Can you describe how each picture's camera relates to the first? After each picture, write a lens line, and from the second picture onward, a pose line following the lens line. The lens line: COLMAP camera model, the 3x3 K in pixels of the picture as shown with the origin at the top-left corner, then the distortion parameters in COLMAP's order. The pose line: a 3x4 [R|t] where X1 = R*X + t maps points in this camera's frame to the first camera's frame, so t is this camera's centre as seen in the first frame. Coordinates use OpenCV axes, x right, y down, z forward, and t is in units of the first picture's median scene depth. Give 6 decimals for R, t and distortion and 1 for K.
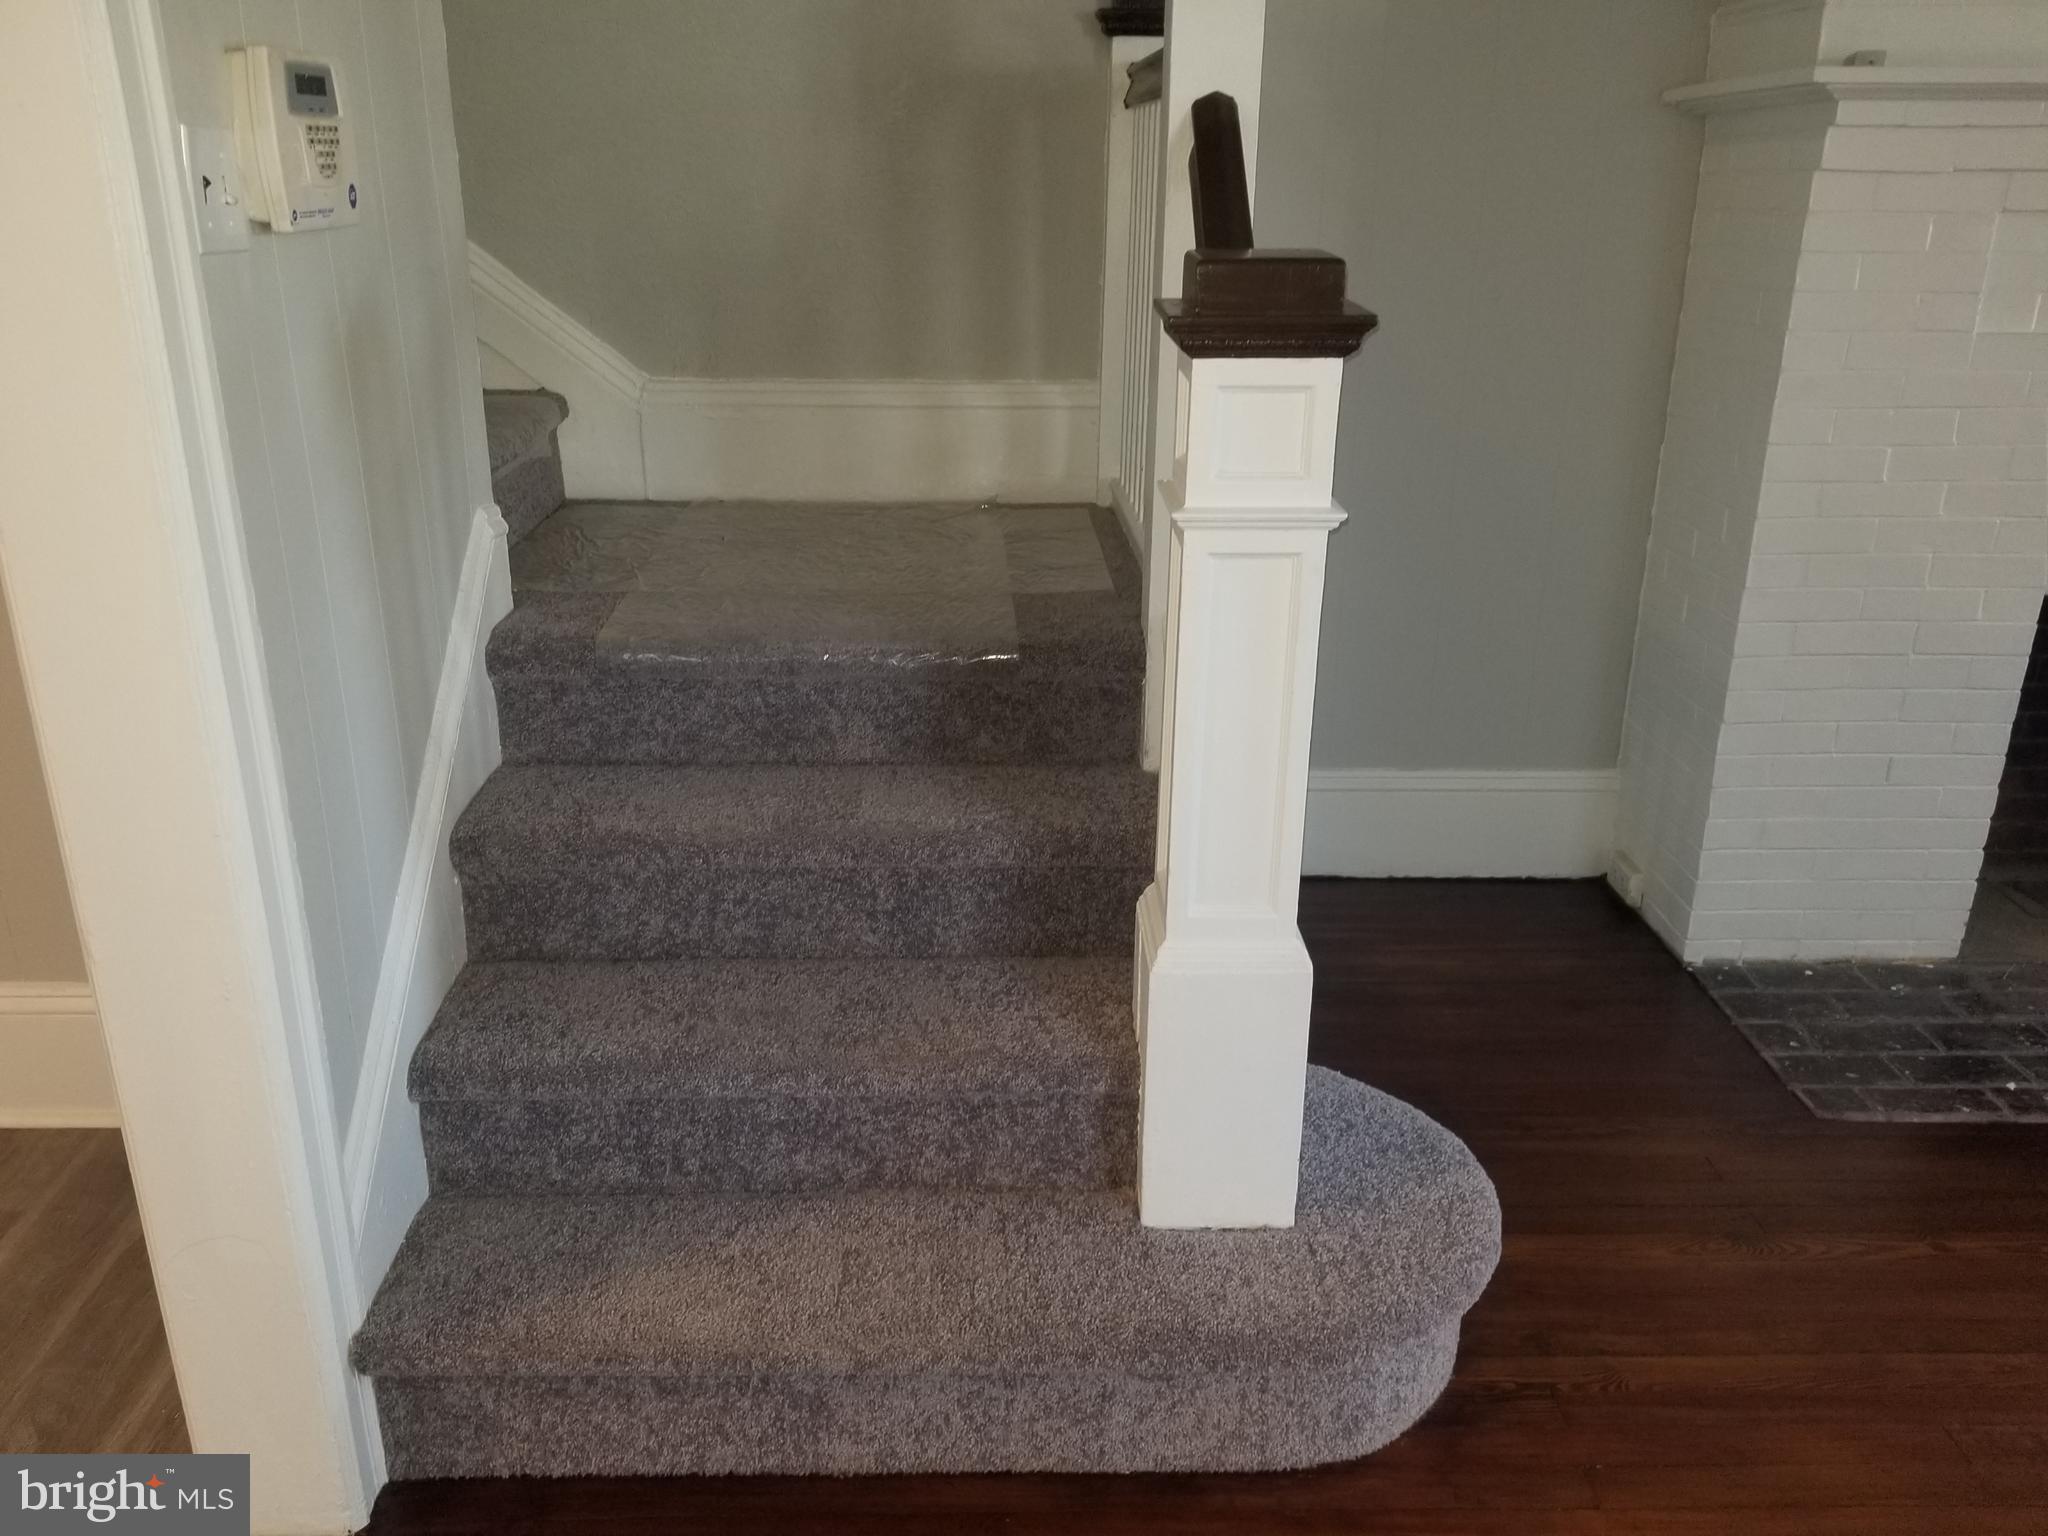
lens RADIAL K [[1584.6, 0, 1022.9], [0, 1584.6, 776.4], [0, 0, 1]] dist [0.009970, -0.011924]
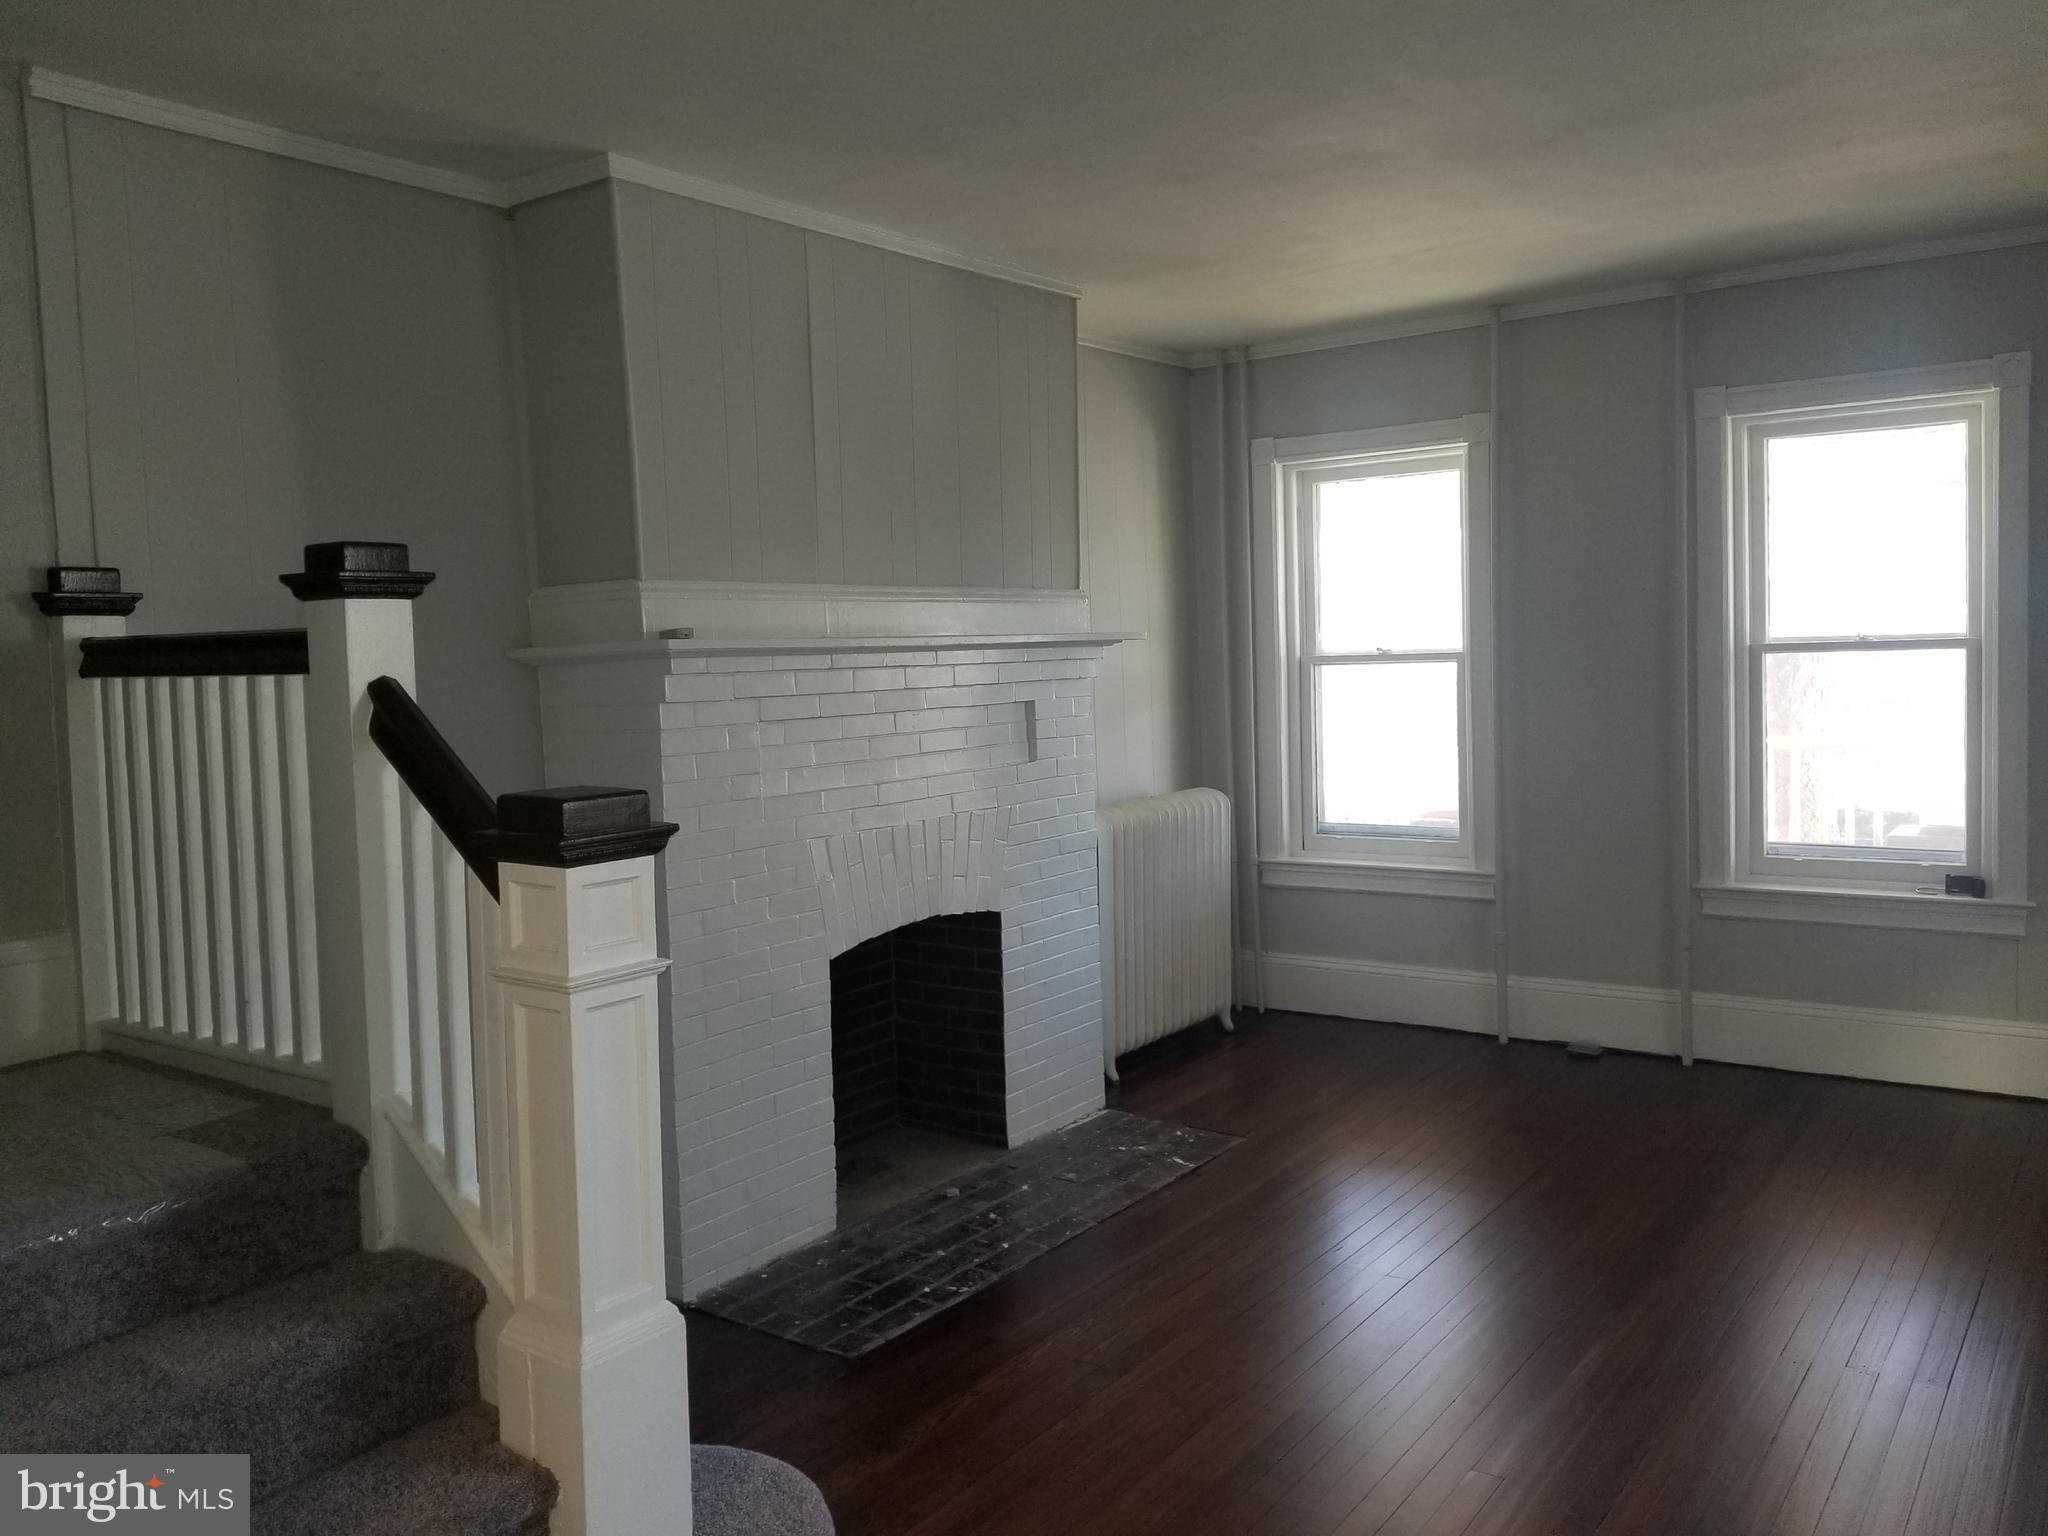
lens RADIAL K [[1584.6, 0, 1020.1], [0, 1584.6, 755.0], [0, 0, 1]] dist [0.009970, -0.011924]
pose [[0.596170, -0.075980, 0.799255, -0.441889], [0.318222, 0.936337, -0.148353, -0.018377], [-0.737100, 0.342784, 0.582394, -0.063453]]
